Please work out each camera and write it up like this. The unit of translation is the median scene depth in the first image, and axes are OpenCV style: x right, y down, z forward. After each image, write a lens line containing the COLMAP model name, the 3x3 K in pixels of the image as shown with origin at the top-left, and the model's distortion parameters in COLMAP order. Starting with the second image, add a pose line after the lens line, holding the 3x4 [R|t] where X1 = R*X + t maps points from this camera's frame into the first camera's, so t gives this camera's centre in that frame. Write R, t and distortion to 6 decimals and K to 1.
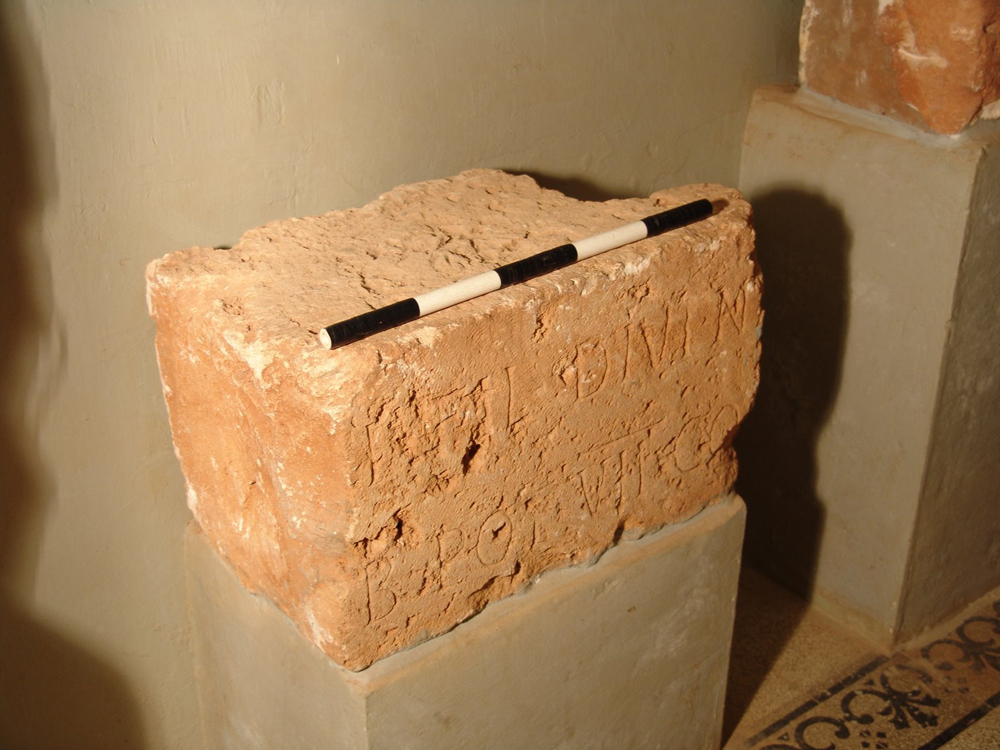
lens RADIAL K [[1295.8, 0, 499.9], [0, 1295.8, 374.1], [0, 0, 1]] dist [-0.037356, 0.000000]
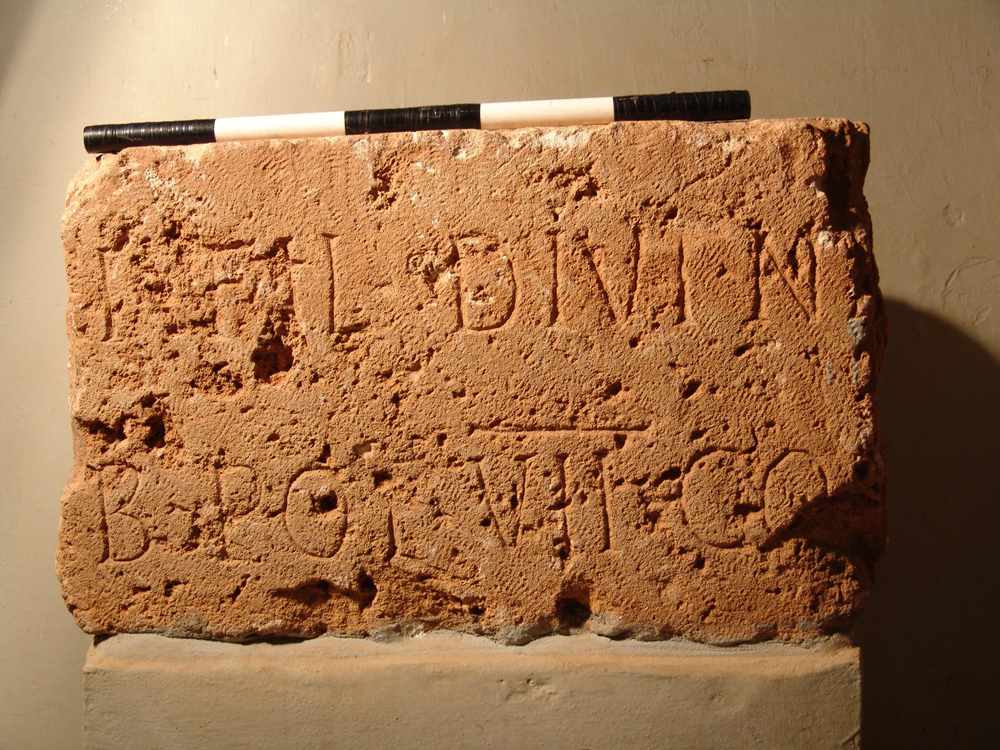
lens RADIAL K [[1295.8, 0, 499.4], [0, 1295.8, 375.9], [0, 0, 1]] dist [-0.037356, 0.000000]
pose [[0.764383, 0.047974, -0.642975, 0.492731], [-0.287509, 0.917956, -0.273306, 0.213385], [0.577111, 0.393772, 0.715462, 0.515707]]
